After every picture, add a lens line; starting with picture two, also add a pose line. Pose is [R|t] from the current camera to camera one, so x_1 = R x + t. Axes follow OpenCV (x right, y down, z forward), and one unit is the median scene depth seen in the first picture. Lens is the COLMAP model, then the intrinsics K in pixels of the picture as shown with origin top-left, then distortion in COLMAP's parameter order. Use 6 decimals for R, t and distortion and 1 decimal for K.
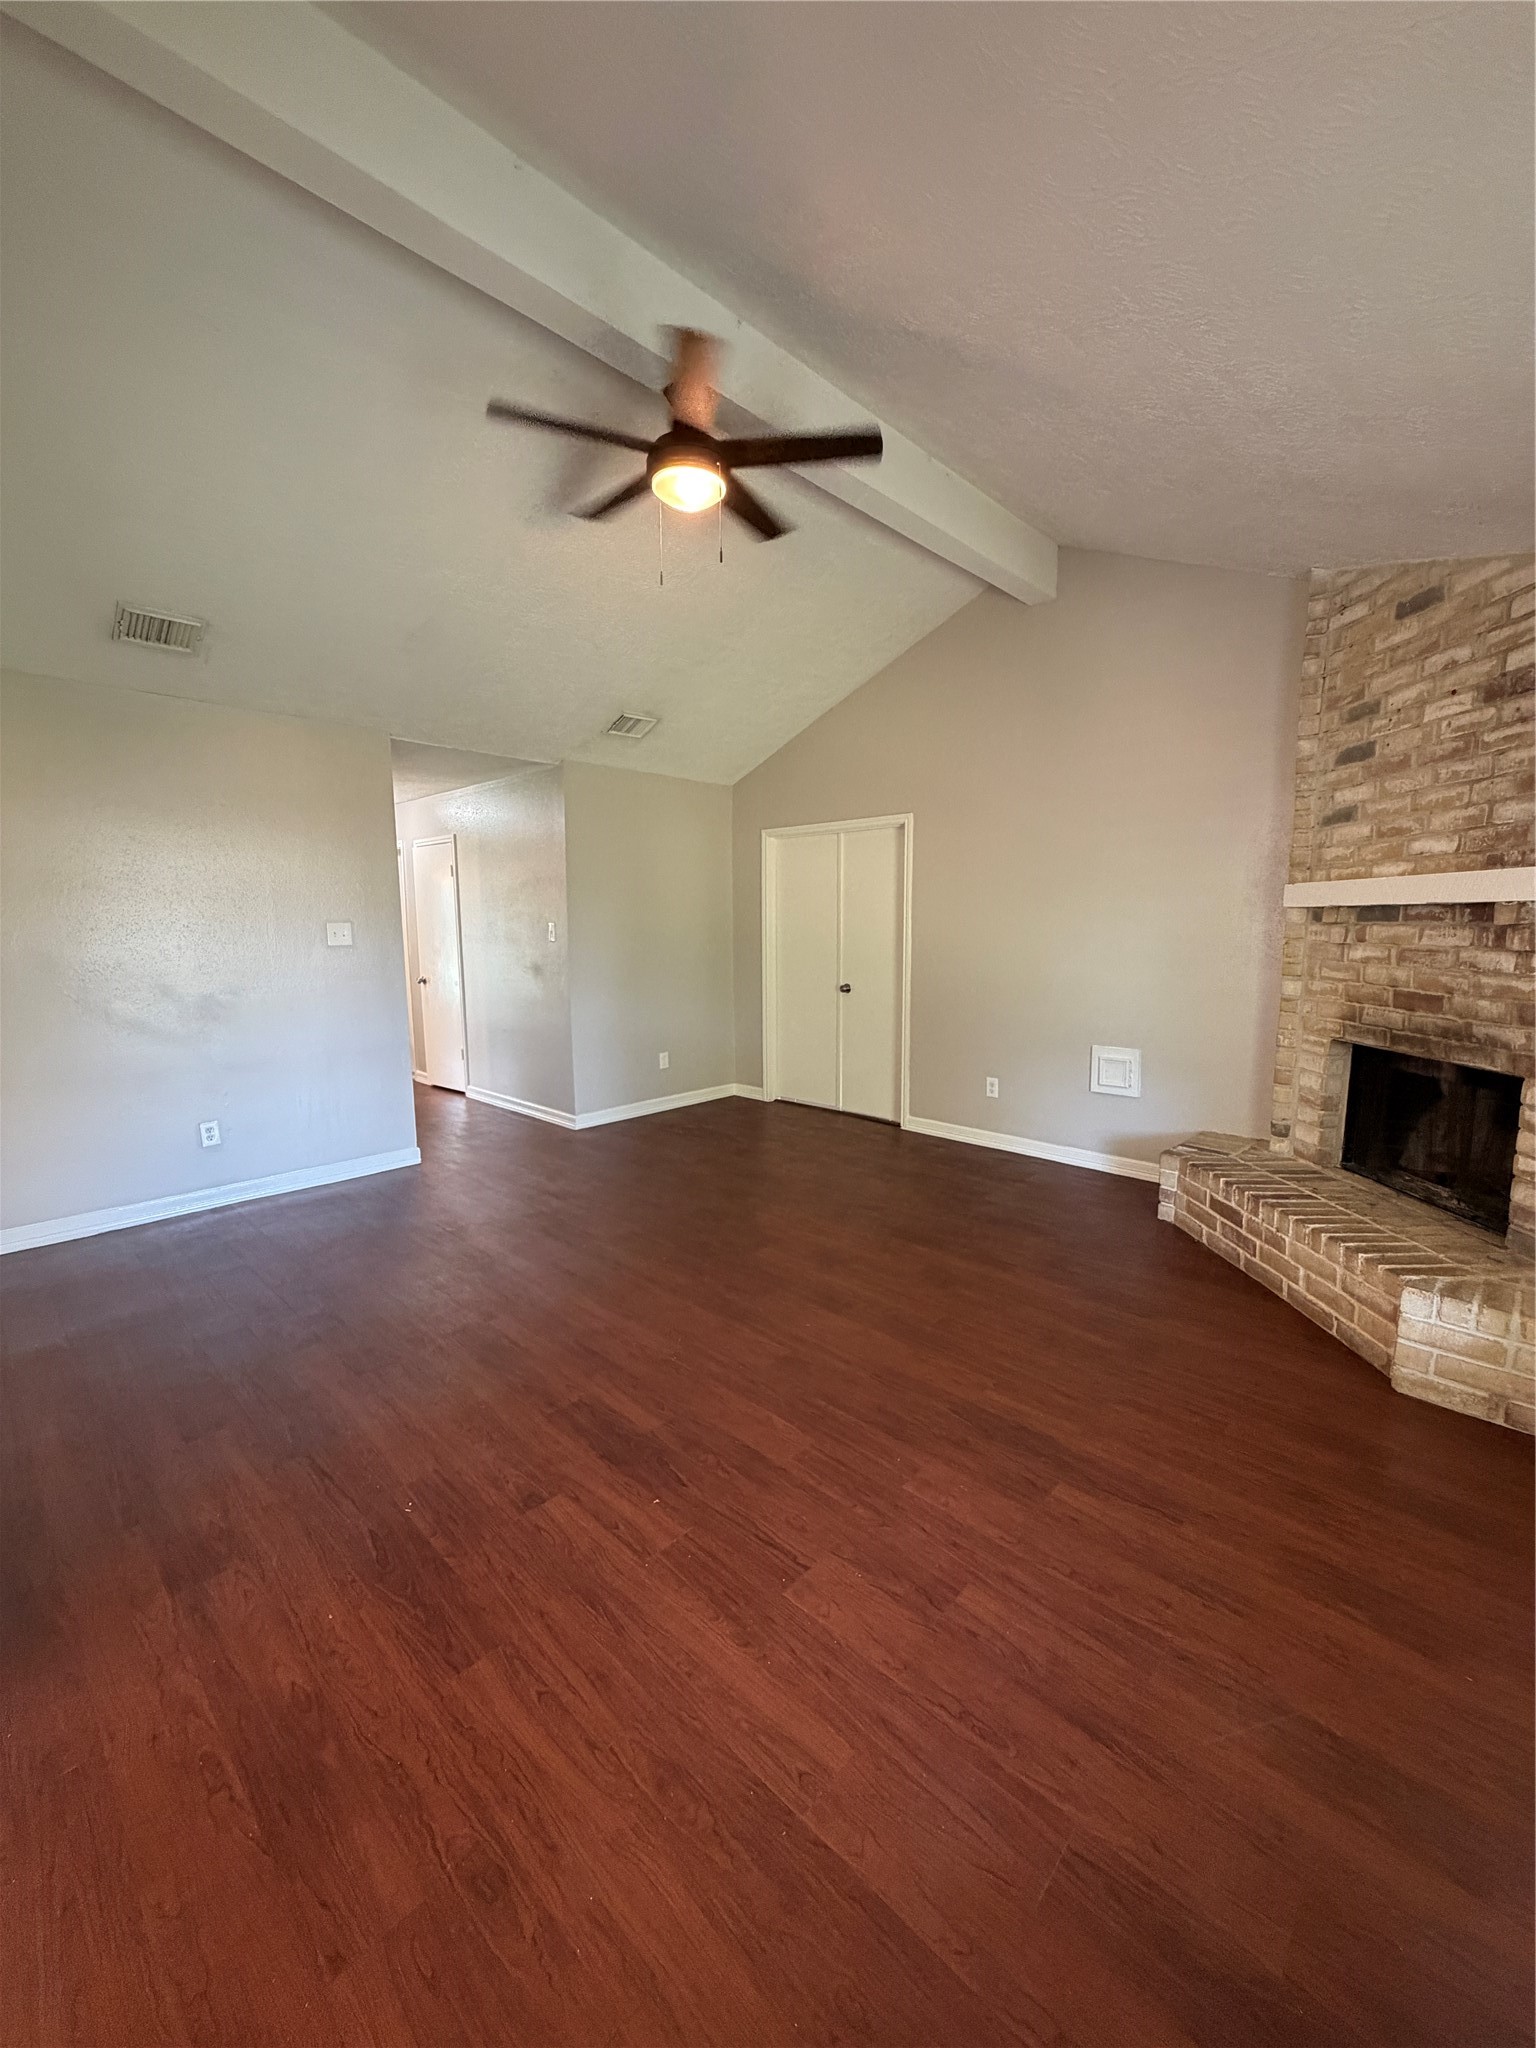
lens RADIAL K [[817.5, 0, 767.0], [0, 817.5, 1018.9], [0, 0, 1]] dist [-0.001094, 0.000951]
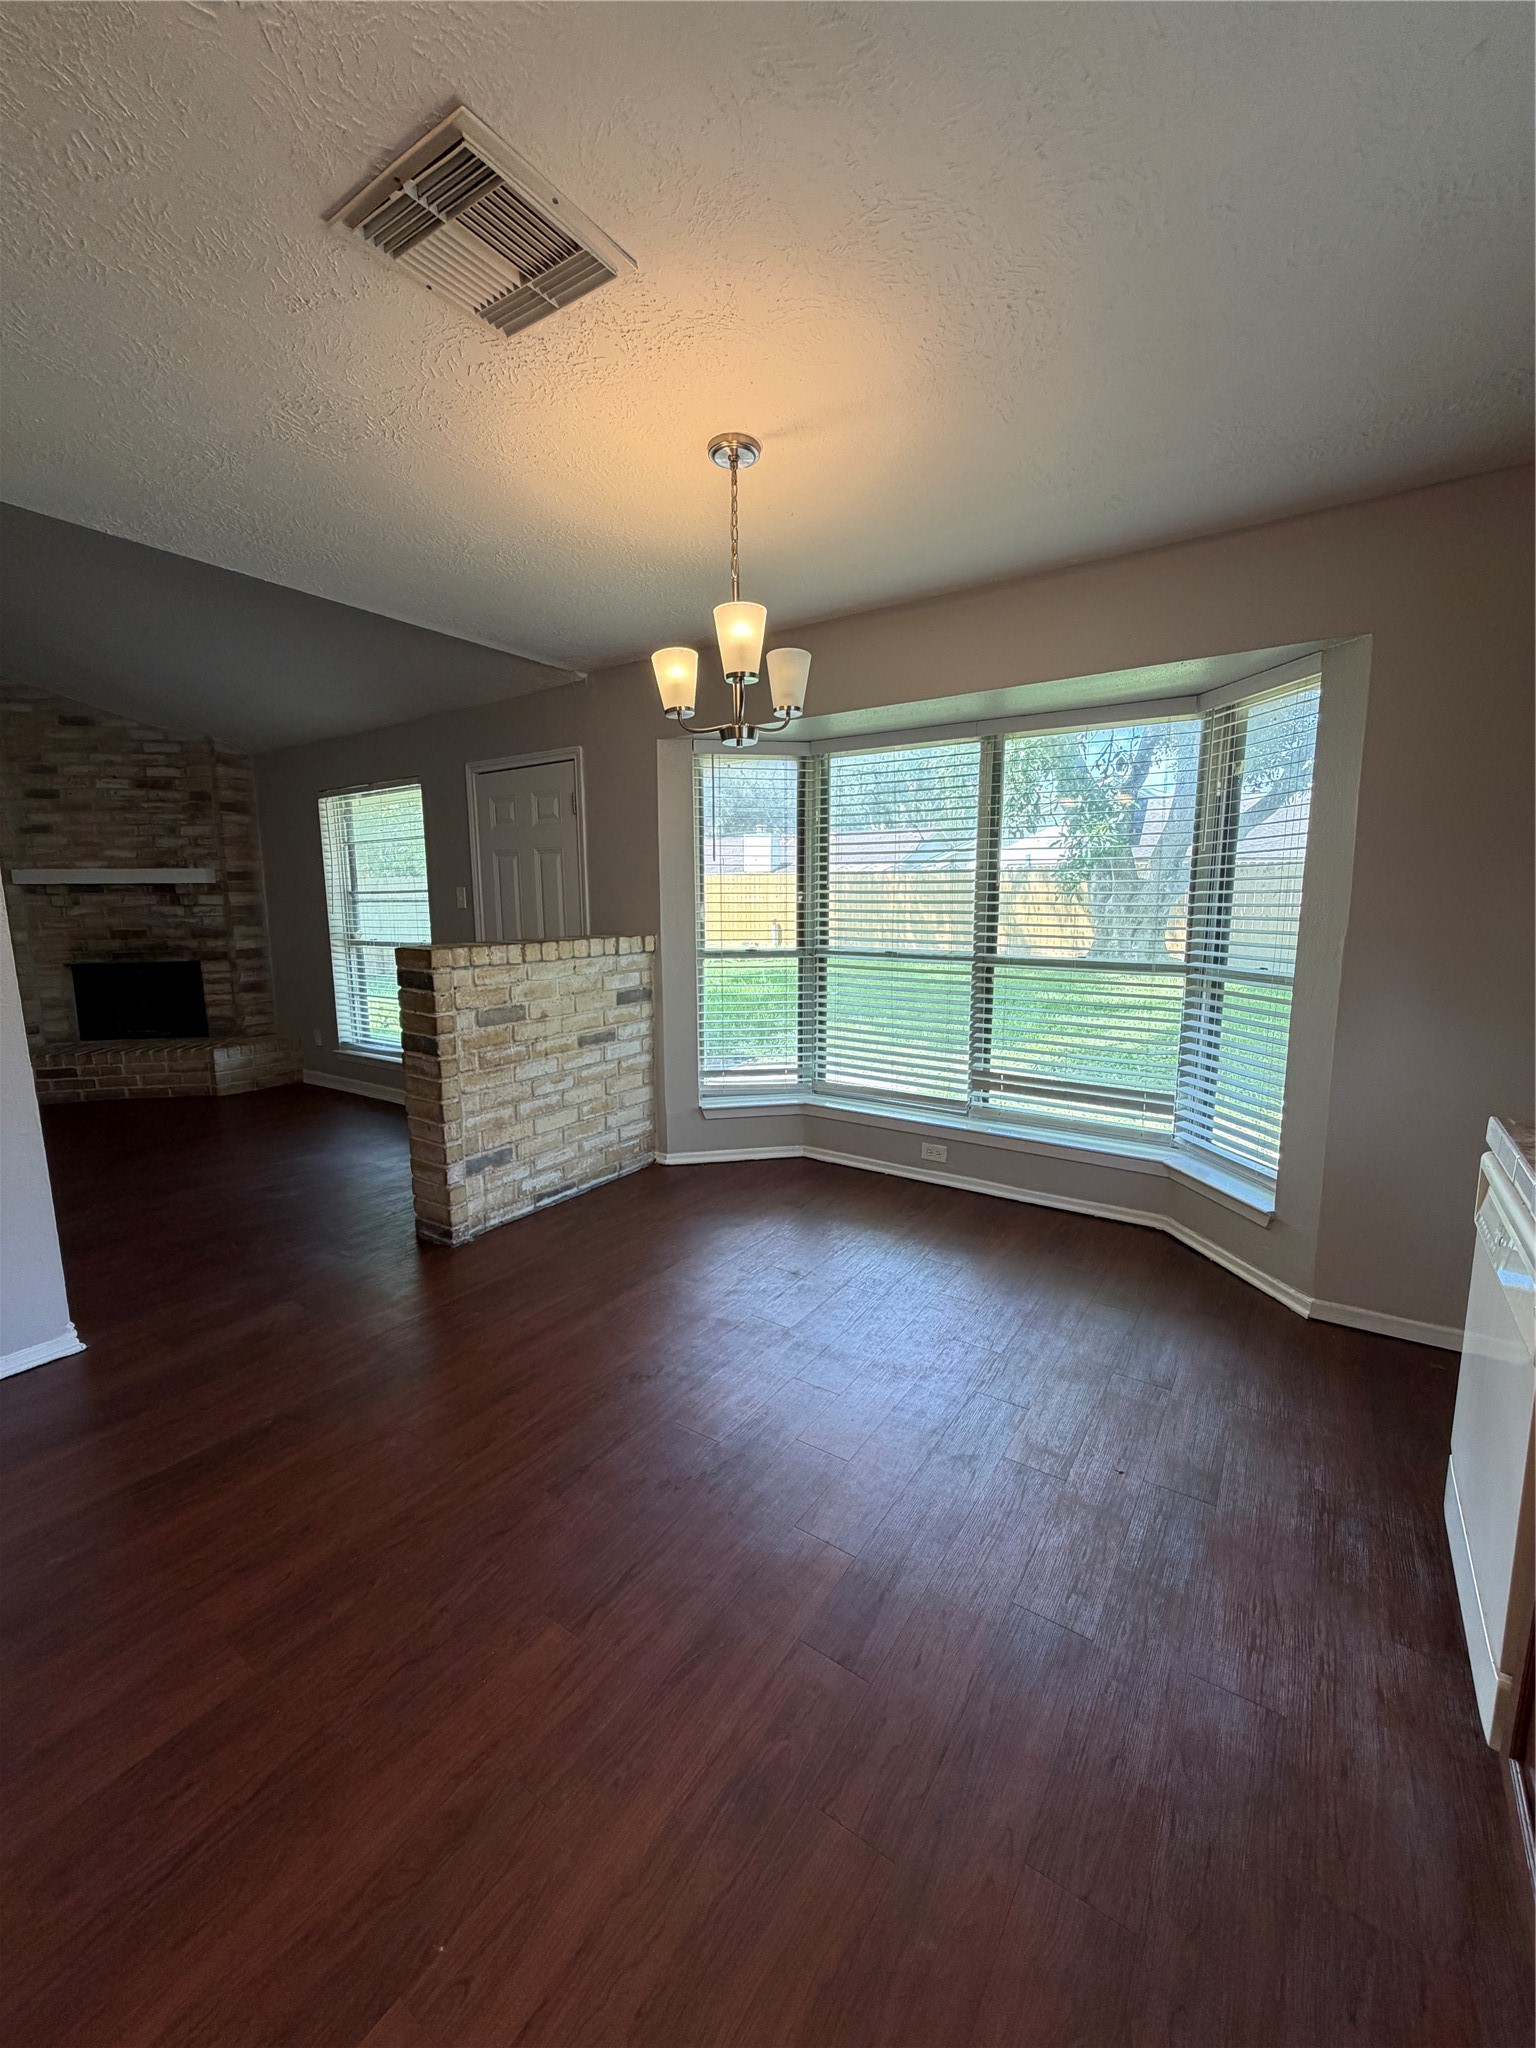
lens RADIAL K [[817.5, 0, 767.0], [0, 817.5, 1018.9], [0, 0, 1]] dist [-0.001094, 0.000951]
pose [[-0.162042, -0.142855, 0.976389, -1.369769], [0.126007, 0.978370, 0.164058, 0.047570], [-0.978706, 0.149616, -0.140536, -0.176916]]
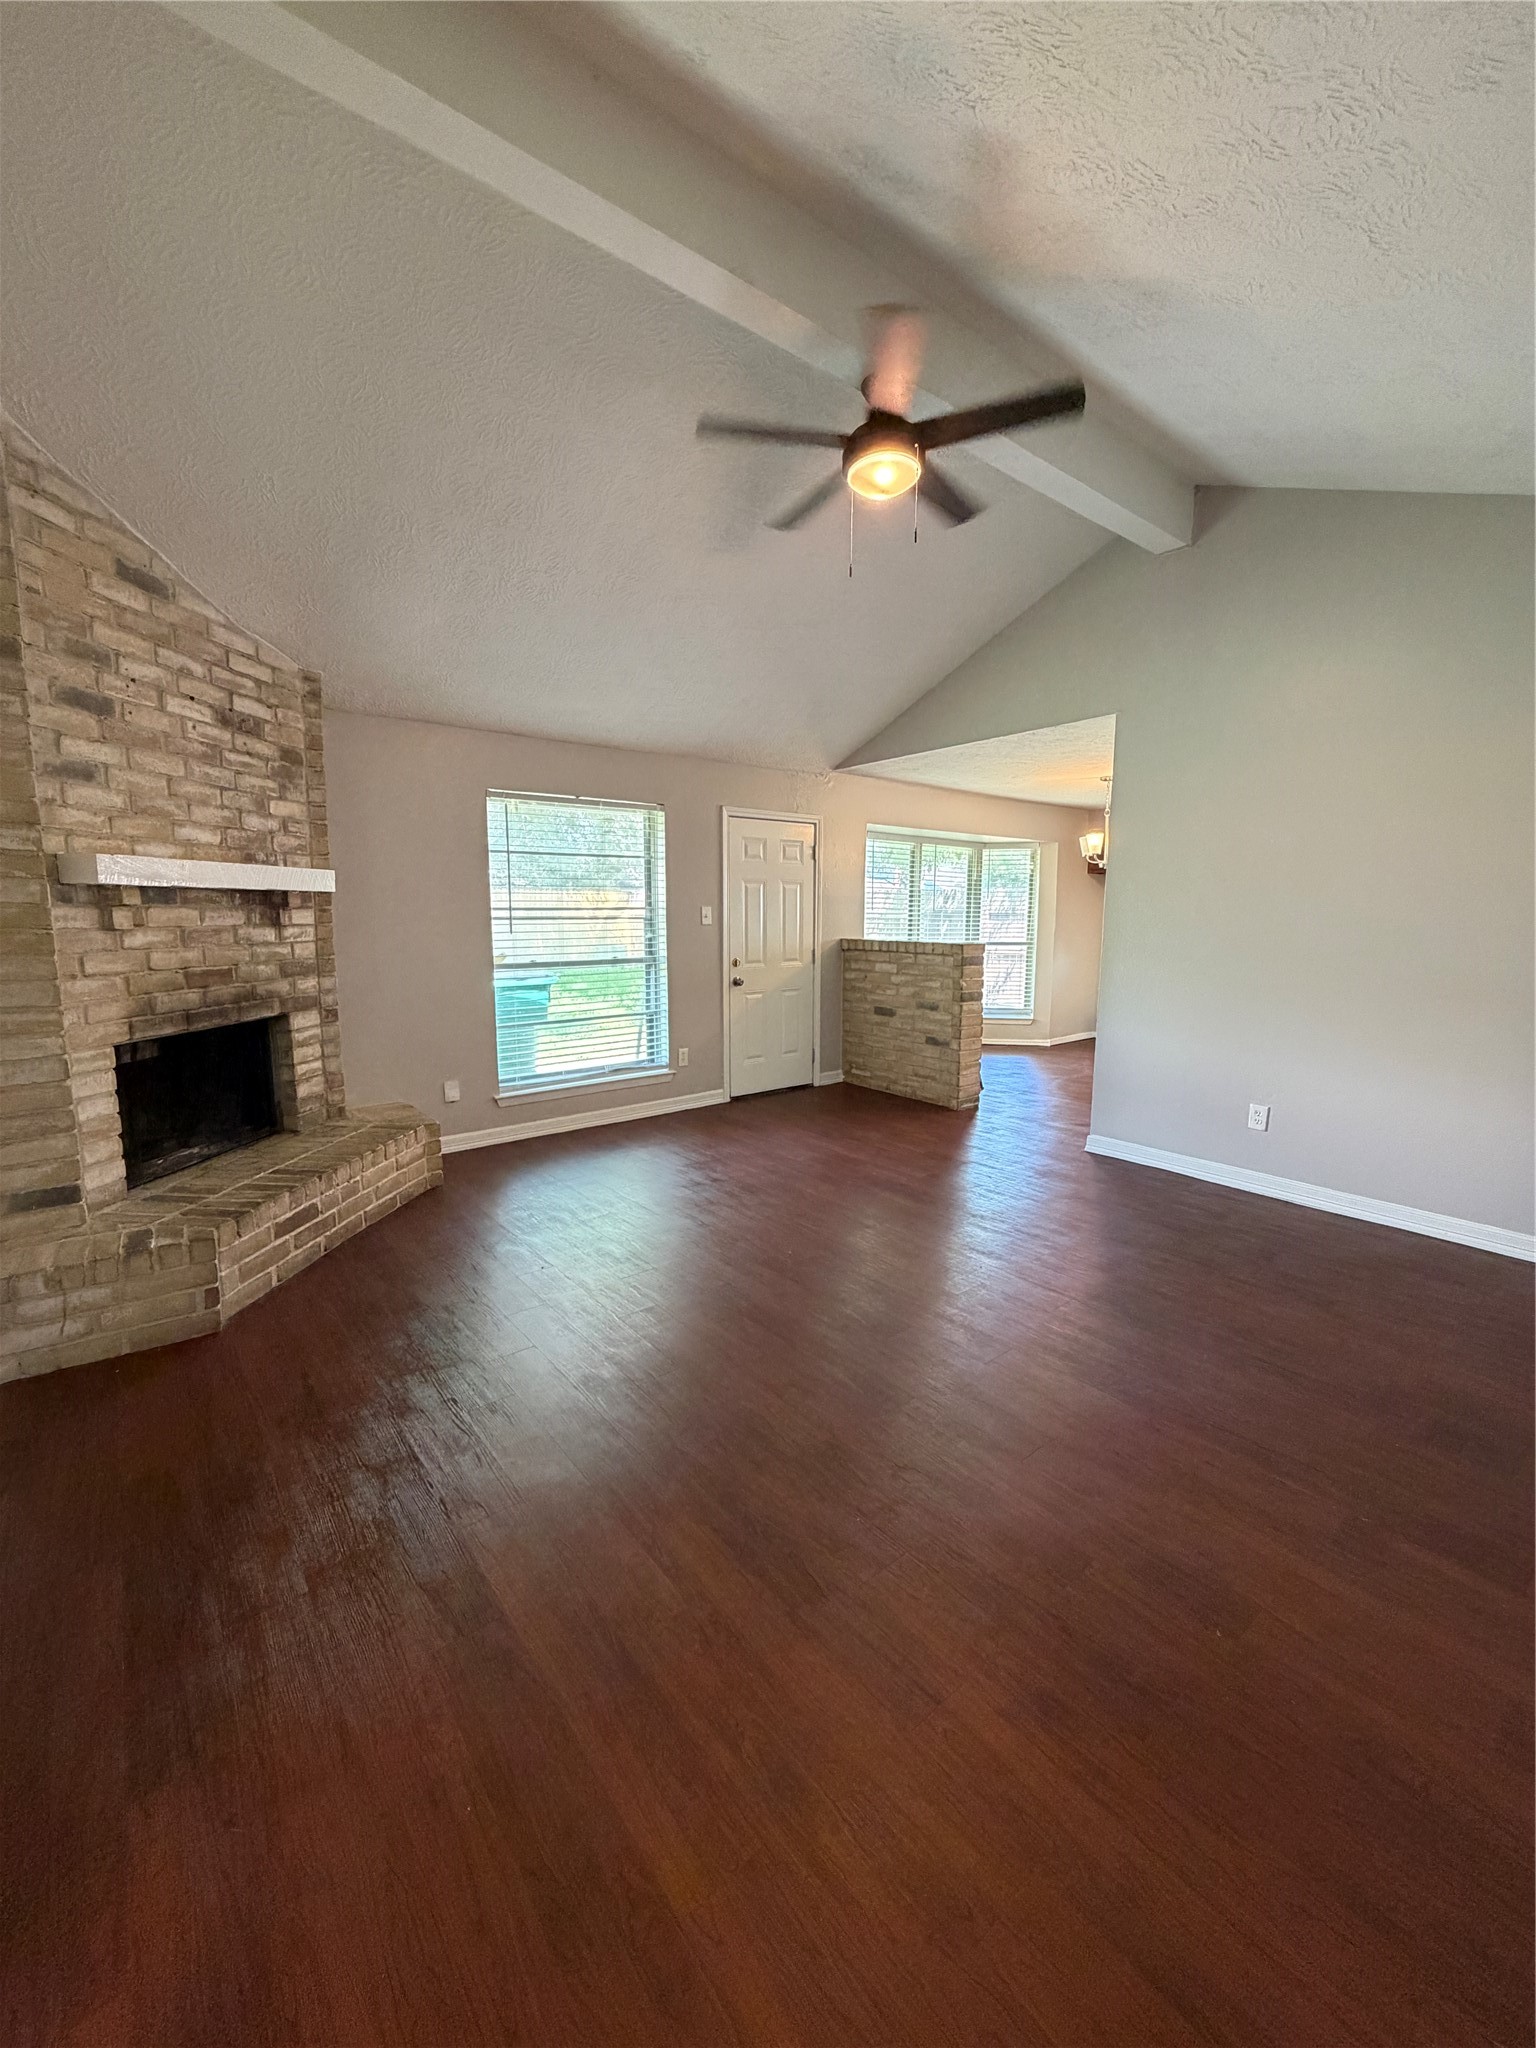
lens RADIAL K [[817.5, 0, 767.0], [0, 817.5, 1018.9], [0, 0, 1]] dist [-0.001094, 0.000951]
pose [[-0.990552, -0.017262, 0.136044, -0.092567], [0.017169, 0.968630, 0.247912, -0.227120], [-0.136056, 0.247905, -0.959183, 1.967369]]
